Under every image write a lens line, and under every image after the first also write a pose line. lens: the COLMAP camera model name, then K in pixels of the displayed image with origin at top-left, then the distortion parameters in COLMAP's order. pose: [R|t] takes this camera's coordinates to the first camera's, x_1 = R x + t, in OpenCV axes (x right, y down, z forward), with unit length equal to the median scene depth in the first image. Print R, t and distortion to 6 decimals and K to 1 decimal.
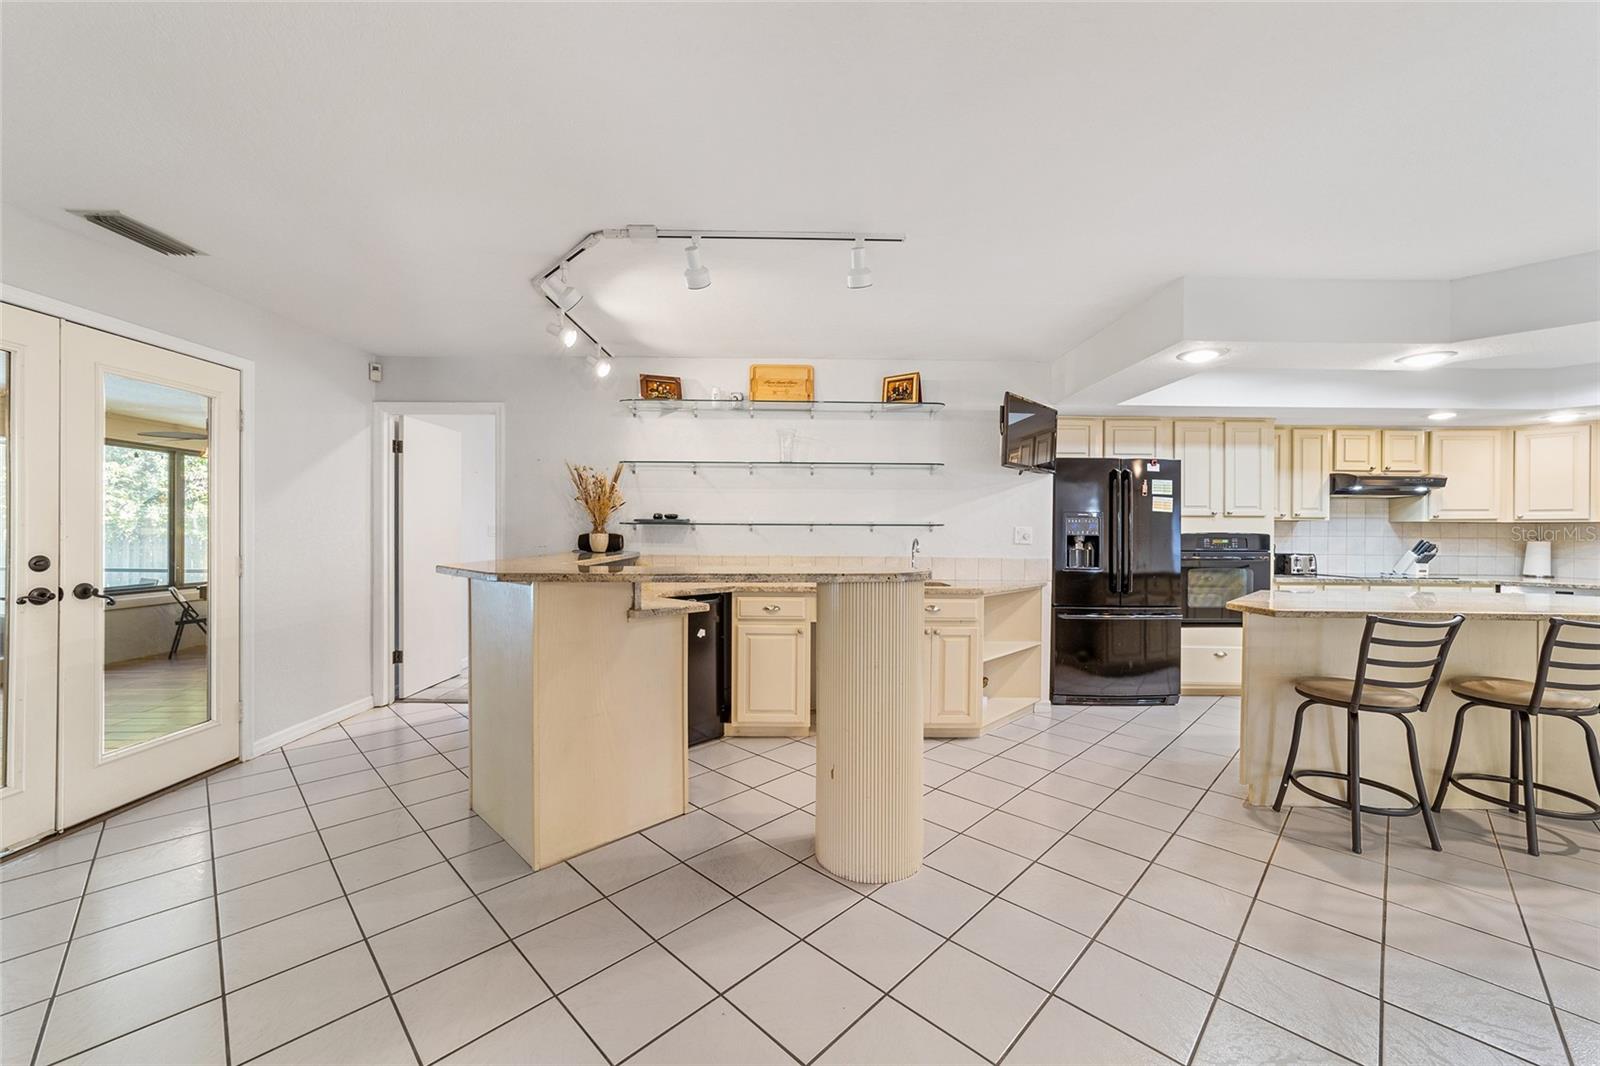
lens RADIAL K [[612.9, 0, 793.5], [0, 612.9, 531.1], [0, 0, 1]] dist [-0.020178, 0.009763]
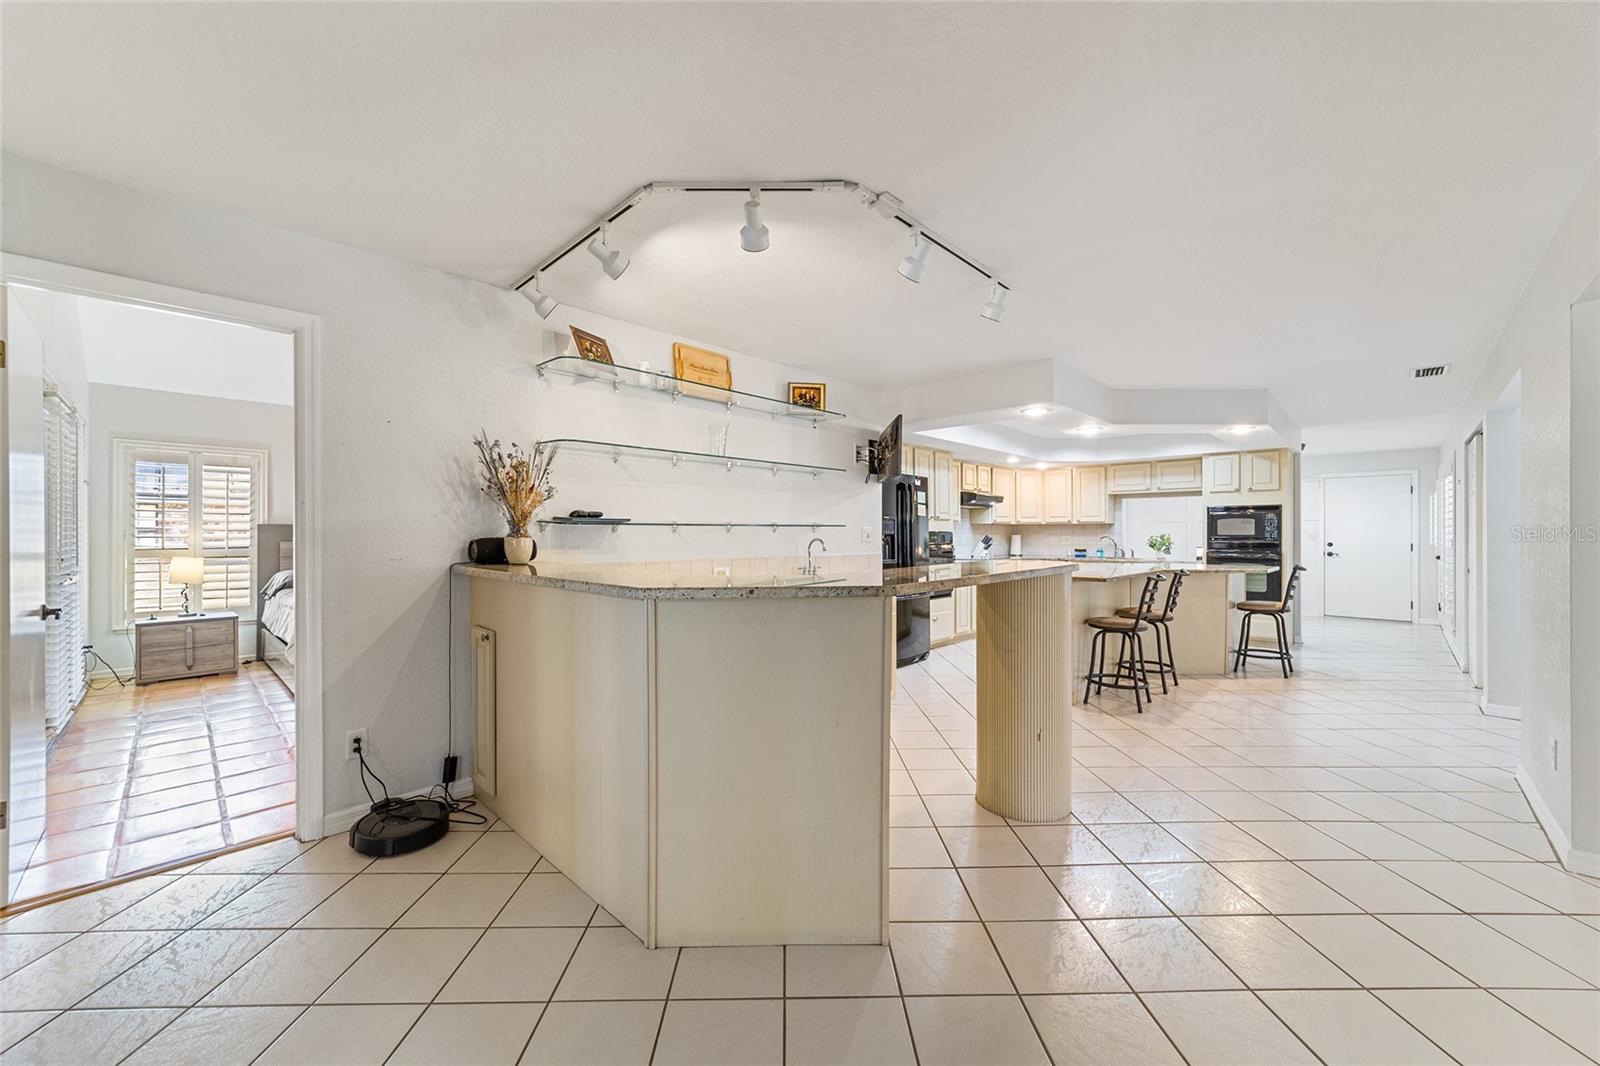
lens RADIAL K [[612.9, 0, 793.5], [0, 612.9, 531.1], [0, 0, 1]] dist [-0.020178, 0.009763]
pose [[0.703032, -0.006015, 0.711133, -0.567974], [0.007957, 0.999968, 0.000592, -0.001051], [-0.711114, 0.005242, 0.703057, 0.265995]]
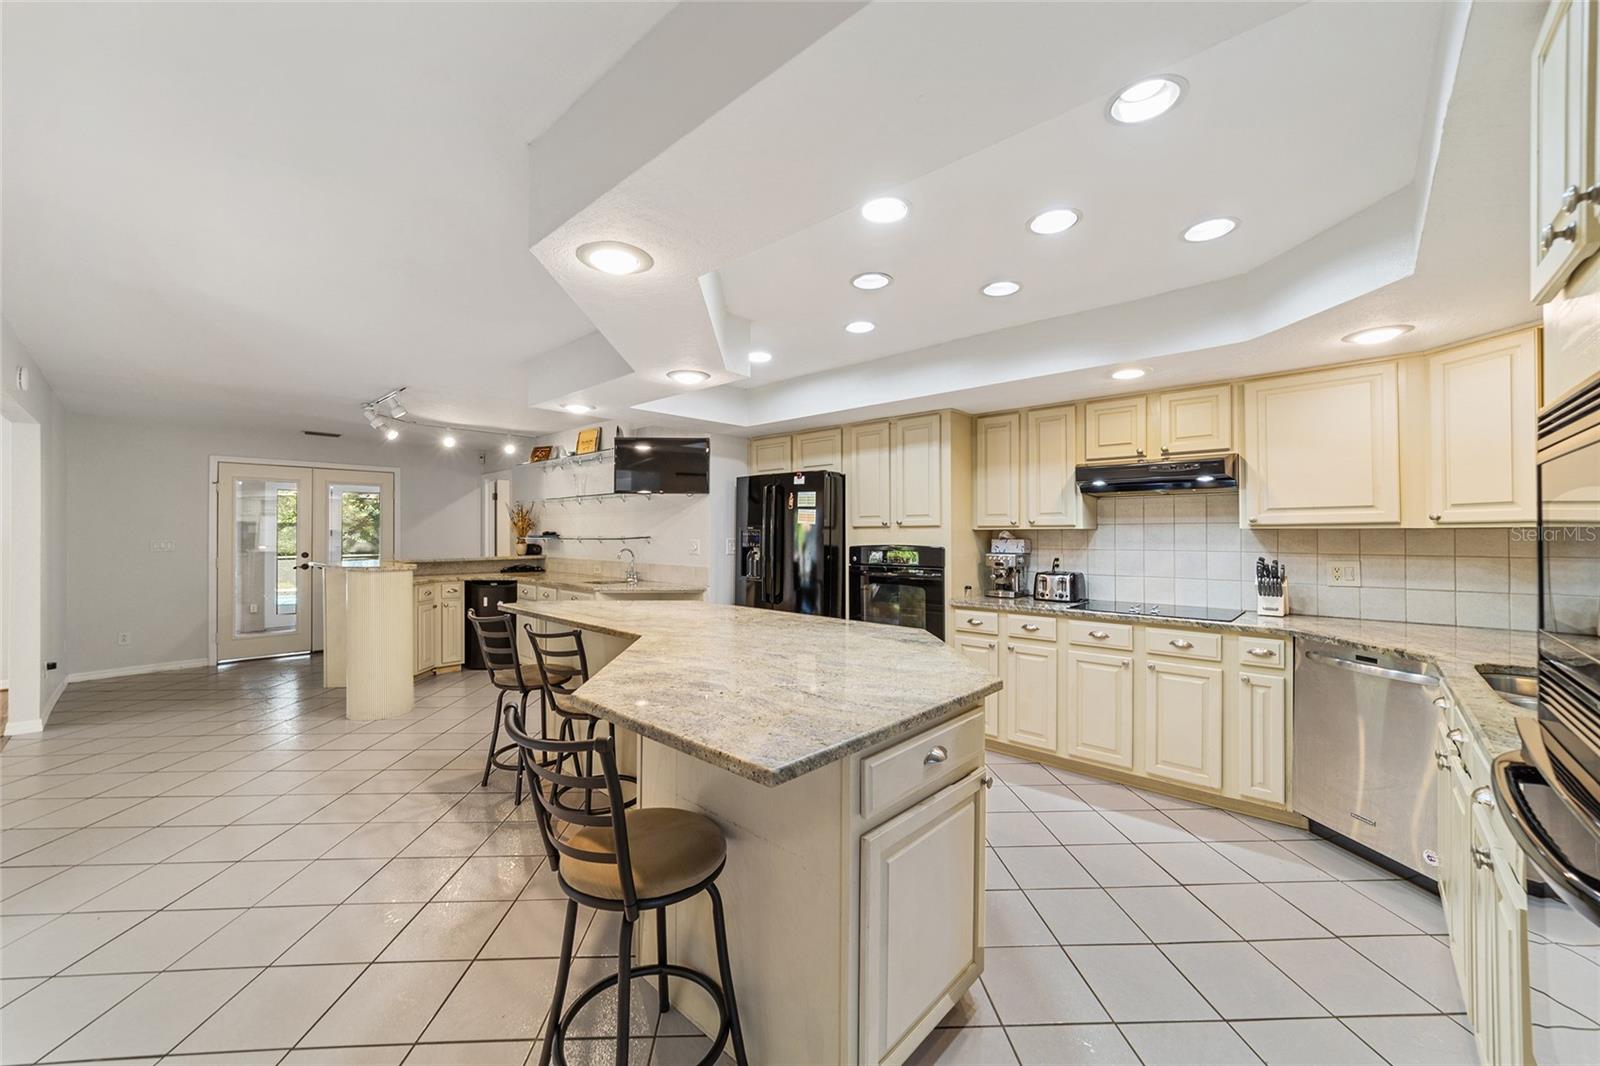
lens RADIAL K [[612.9, 0, 793.5], [0, 612.9, 531.1], [0, 0, 1]] dist [-0.020178, 0.009763]
pose [[0.731991, -0.010073, -0.681239, 1.319095], [0.005515, 0.999946, -0.008860, -0.011776], [0.681292, 0.002729, 0.732007, 0.263164]]
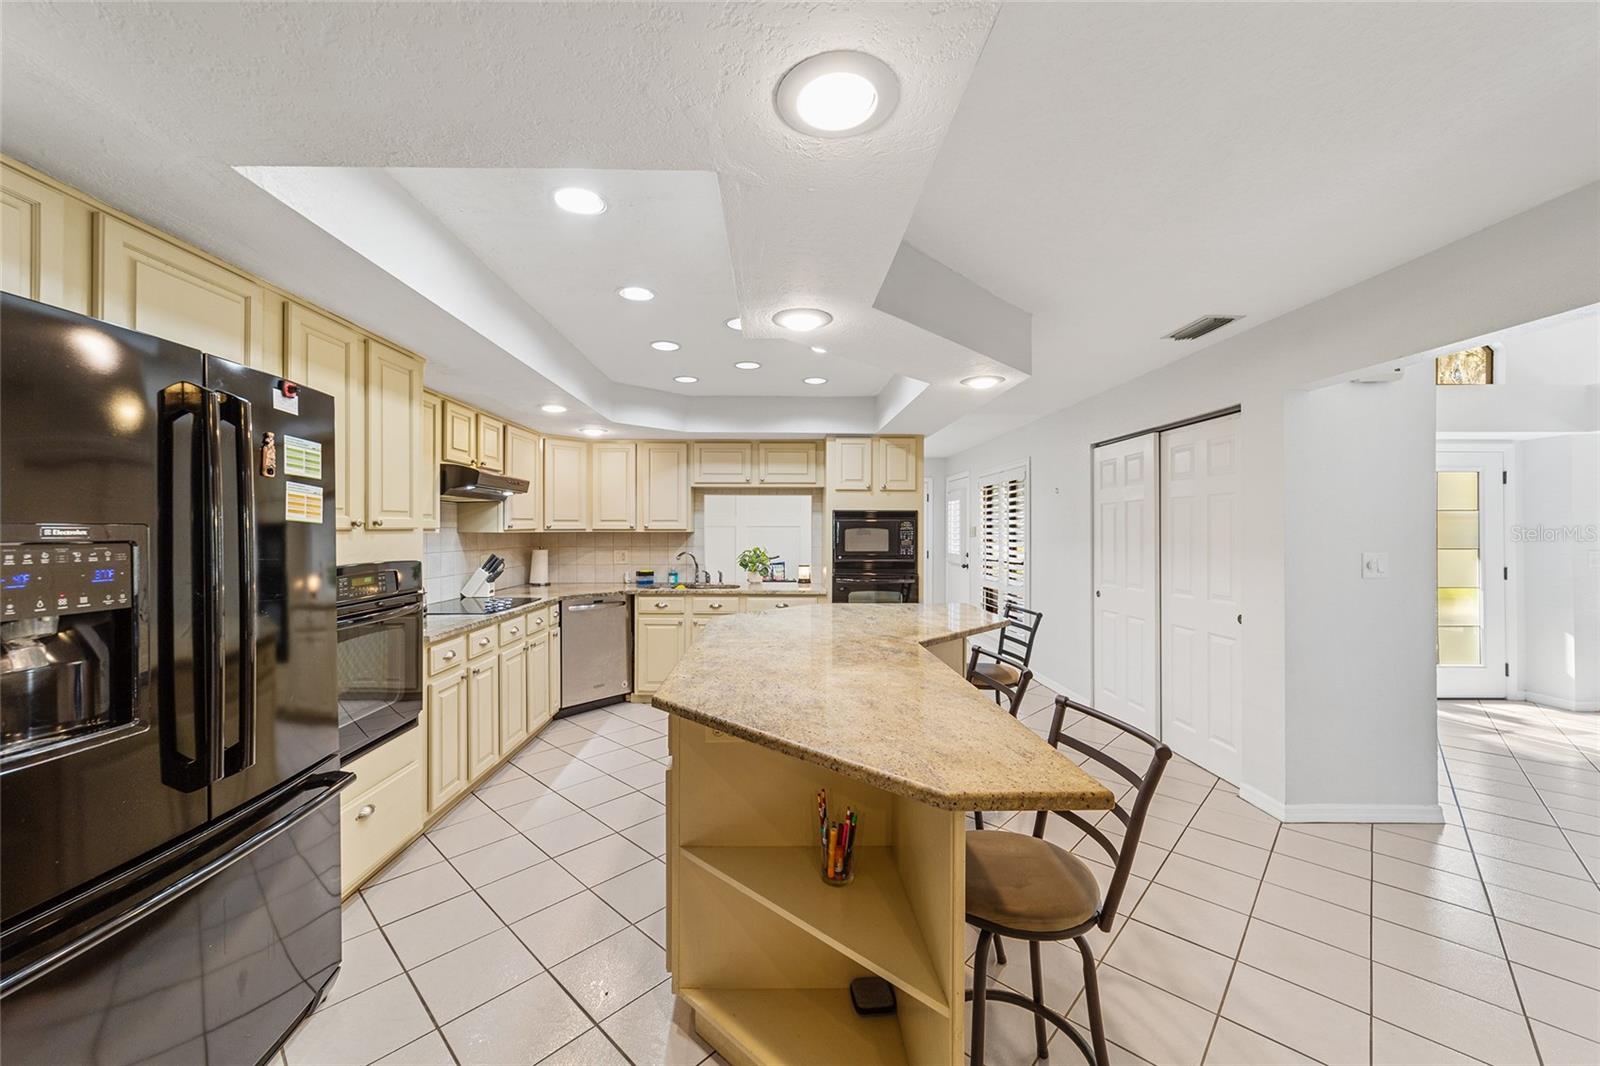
lens RADIAL K [[612.9, 0, 793.5], [0, 612.9, 531.1], [0, 0, 1]] dist [-0.020178, 0.009763]
pose [[-0.034546, -0.011398, 0.999338, 0.223297], [0.000268, 0.999935, 0.011414, -0.031658], [-0.999403, 0.000662, -0.034541, 0.734095]]
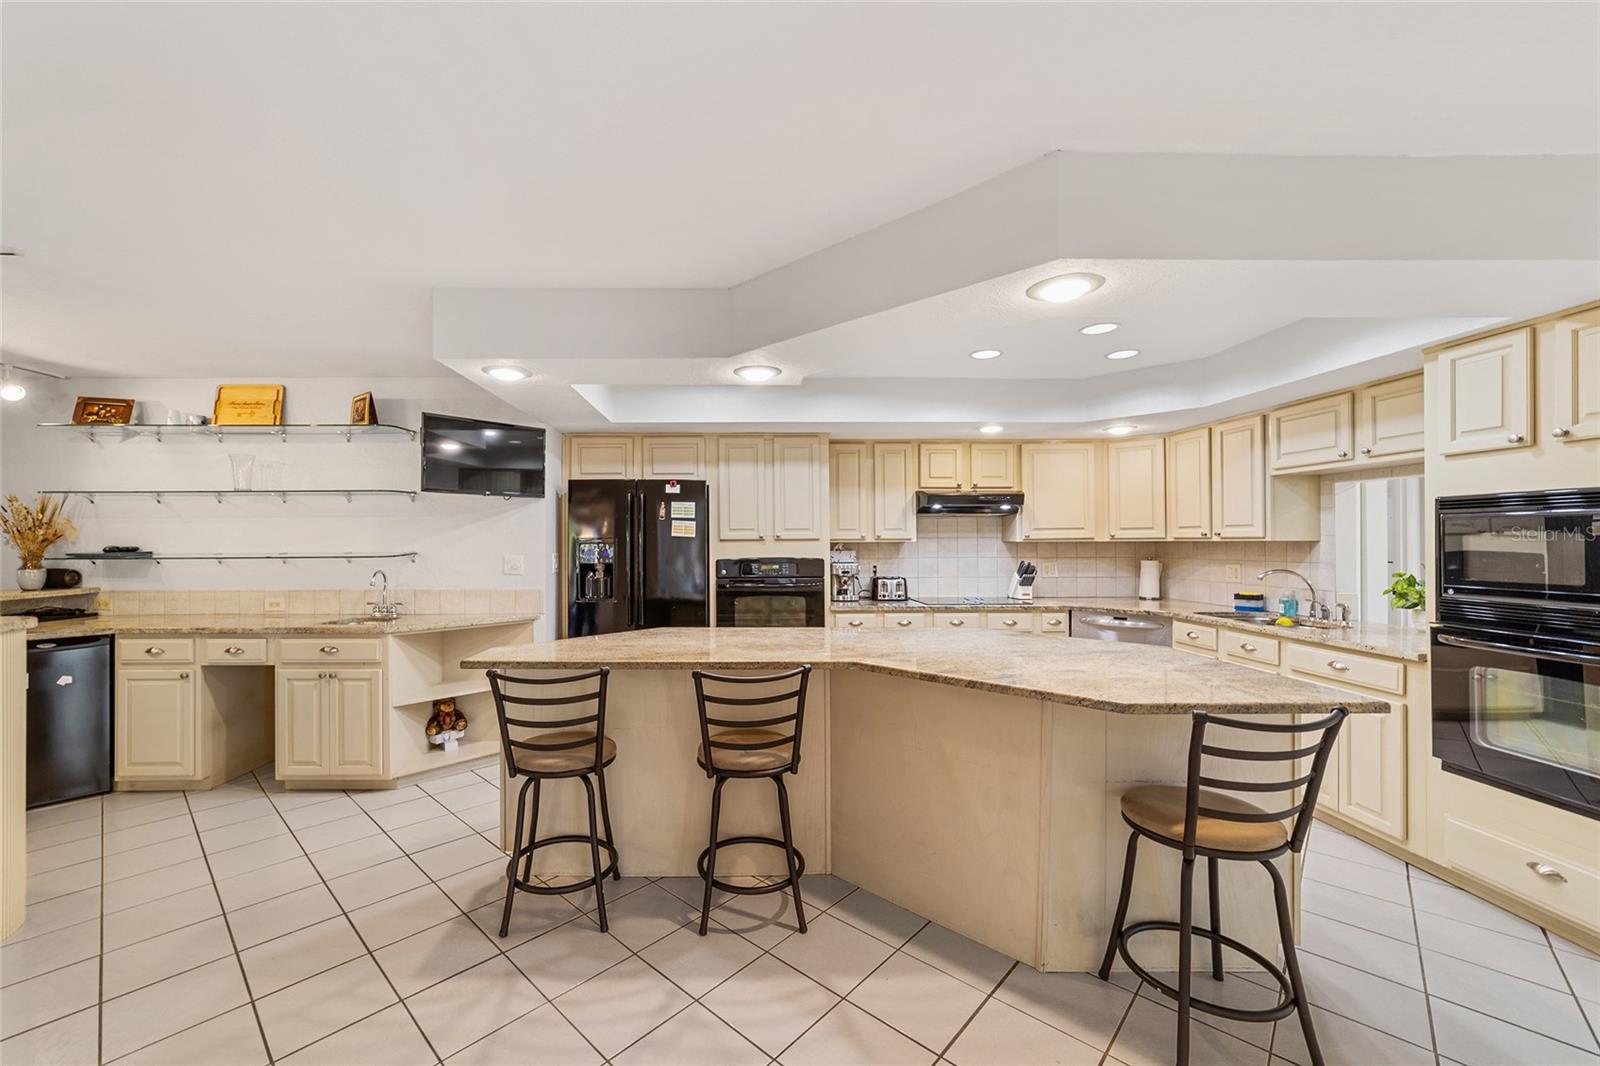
lens RADIAL K [[634.4, 0, 742.1], [0, 634.4, 538.4], [0, 0, 1]] dist [-0.023406, 0.012776]
pose [[0.999905, -0.011980, 0.006875, 0.713767], [0.012020, 0.999910, -0.005879, -0.023214], [-0.006804, 0.005961, 0.999959, 0.041841]]
